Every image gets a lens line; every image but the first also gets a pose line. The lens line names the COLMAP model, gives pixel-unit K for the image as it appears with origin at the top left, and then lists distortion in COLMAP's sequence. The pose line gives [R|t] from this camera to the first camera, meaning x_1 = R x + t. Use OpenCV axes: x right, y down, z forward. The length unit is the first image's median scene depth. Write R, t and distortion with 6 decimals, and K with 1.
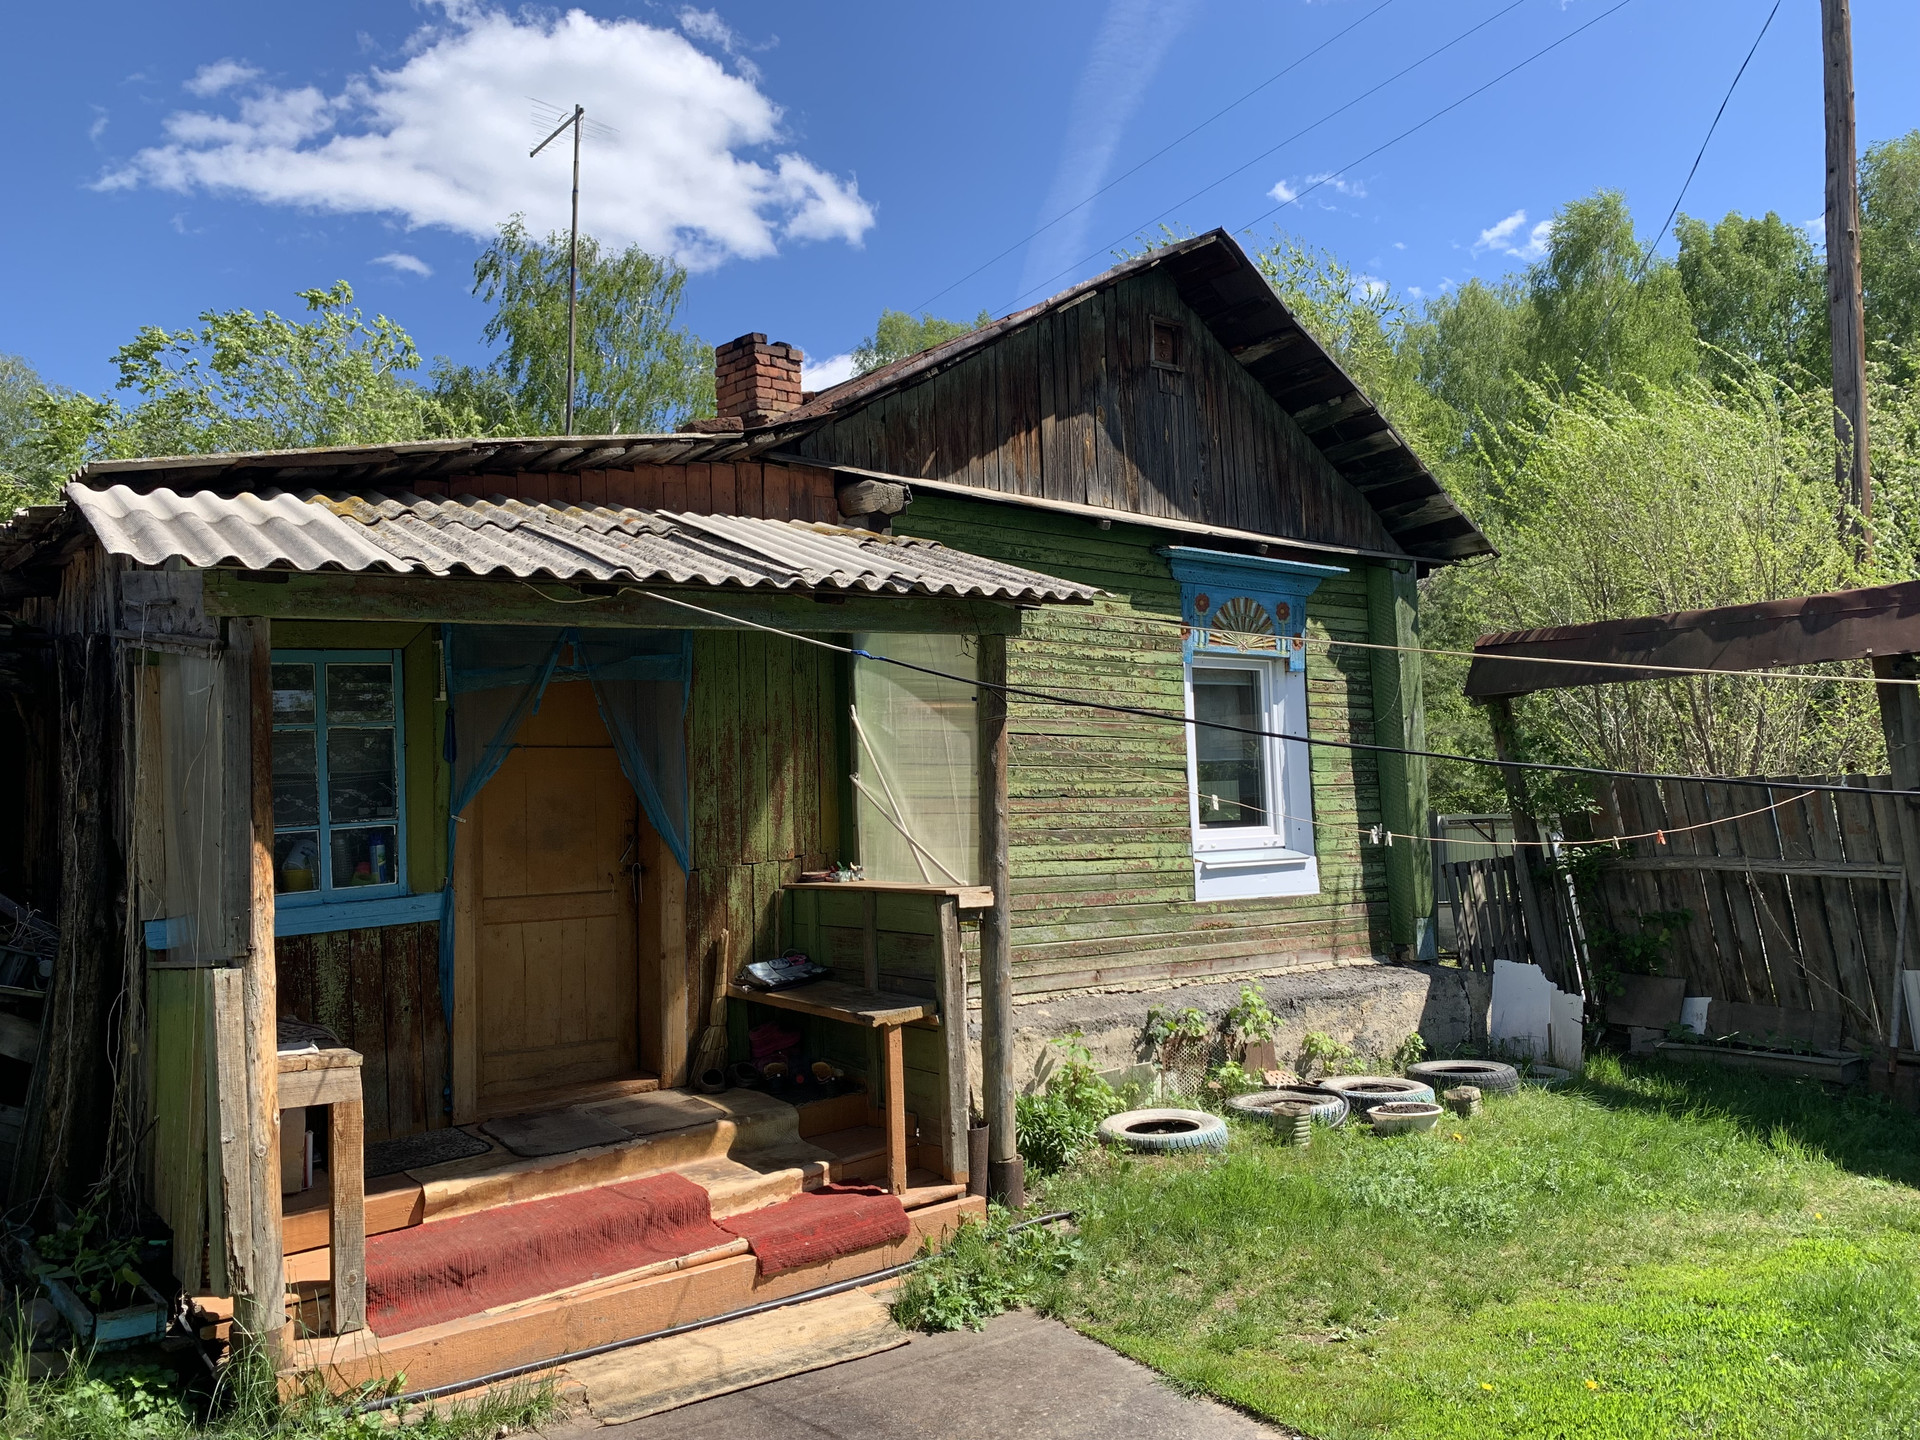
lens RADIAL K [[1452.3, 0, 959.6], [0, 1452.3, 749.3], [0, 0, 1]] dist [0.057021, -0.000919]
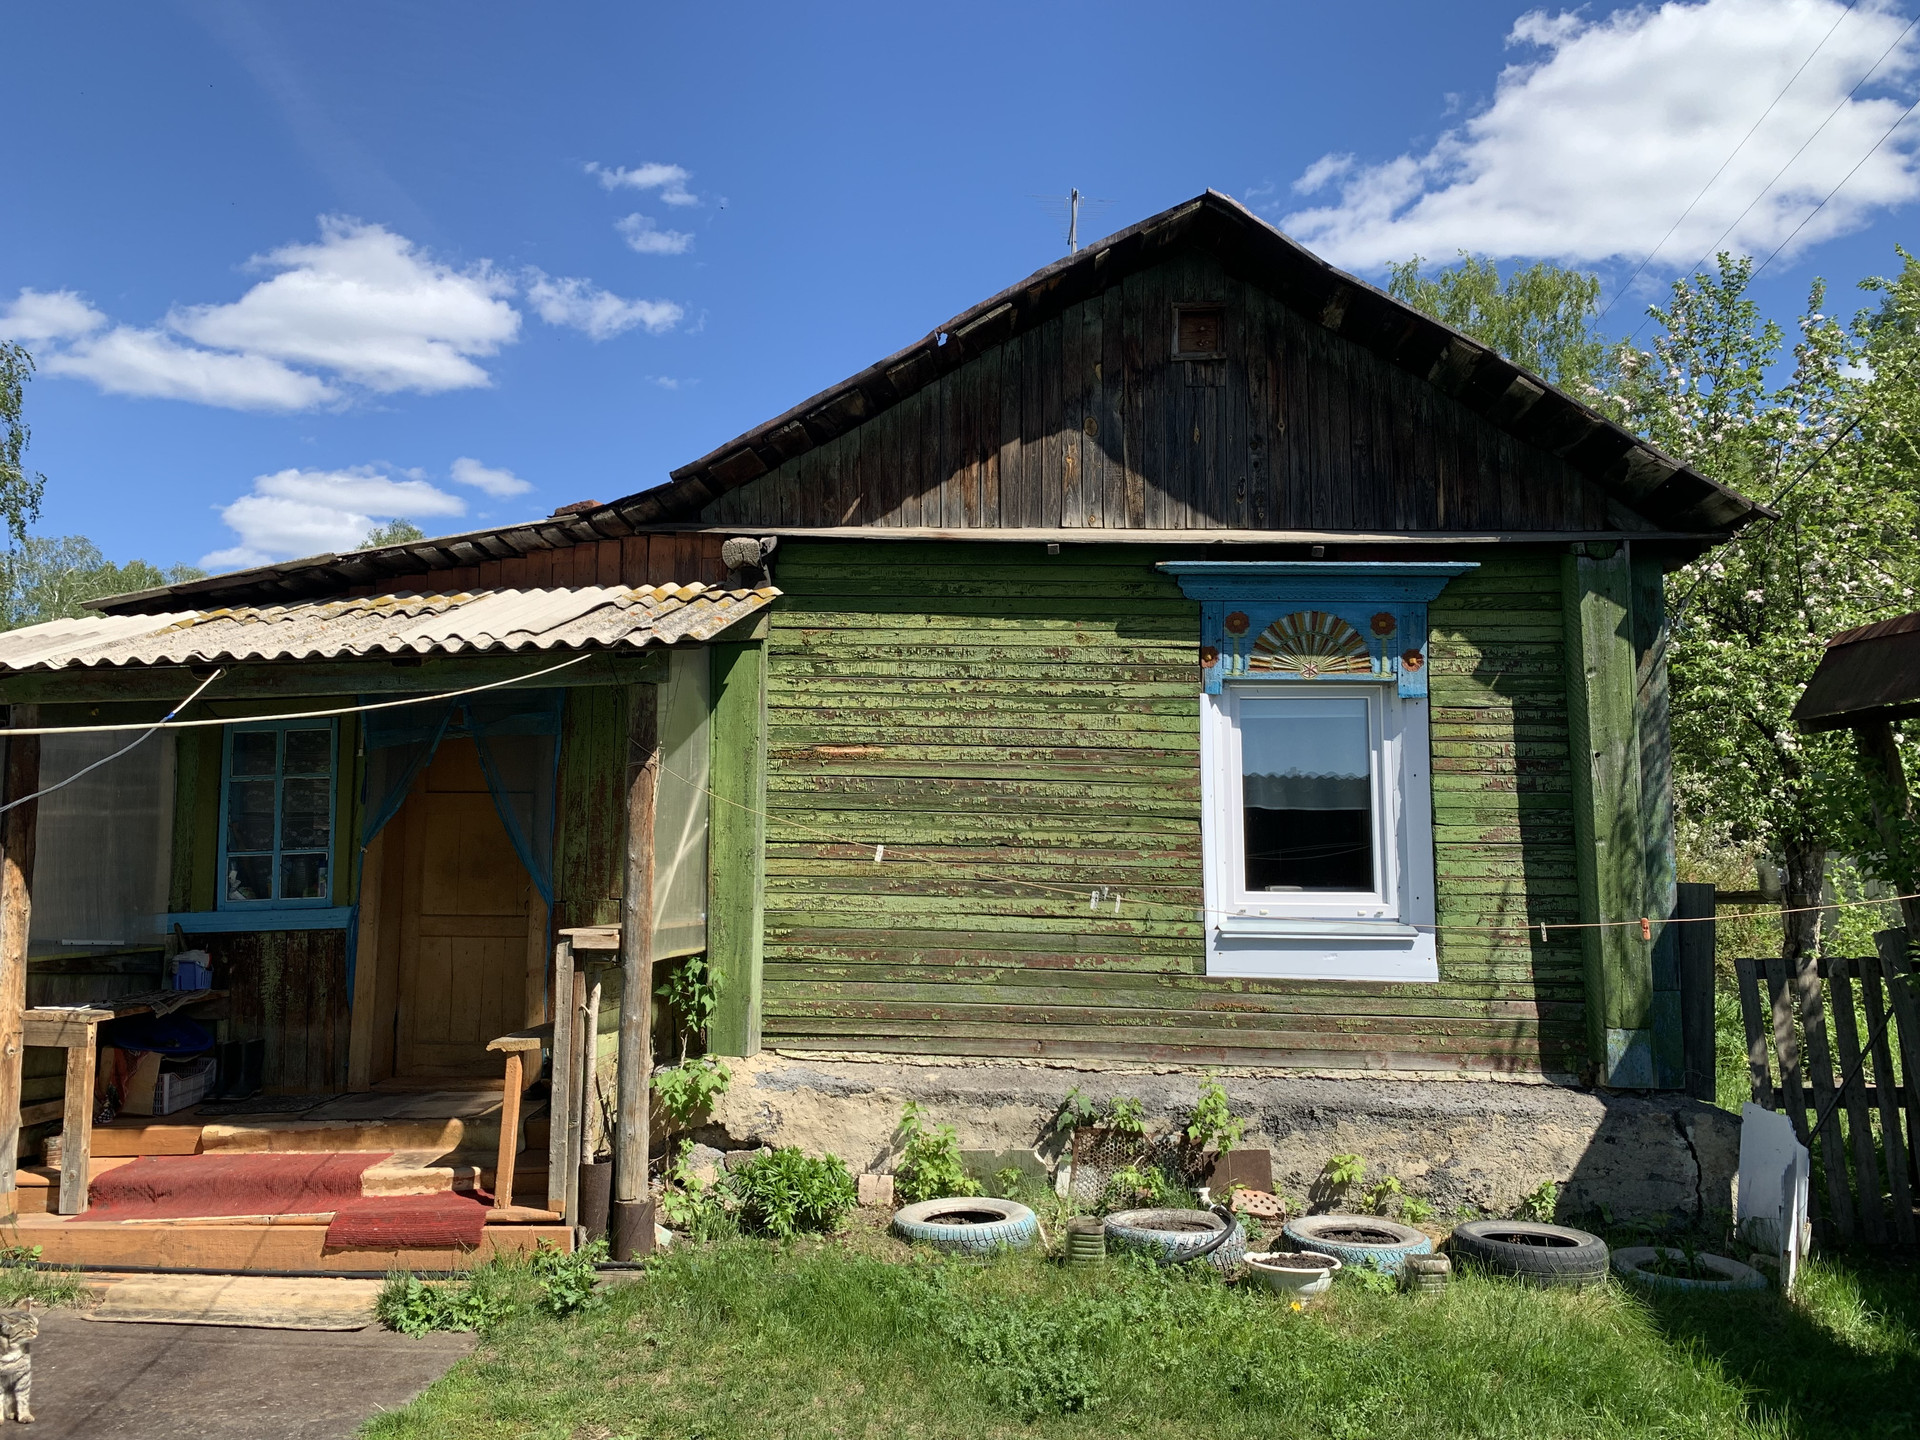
lens RADIAL K [[1488.2, 0, 960.0], [0, 1488.2, 720.0], [0, 0, 1]] dist [0.020159, 0.017318]
pose [[0.758258, -0.030498, -0.651241, 0.652739], [-0.001640, 0.998813, -0.048685, -0.001483], [0.651952, 0.037984, 0.757308, 0.256145]]
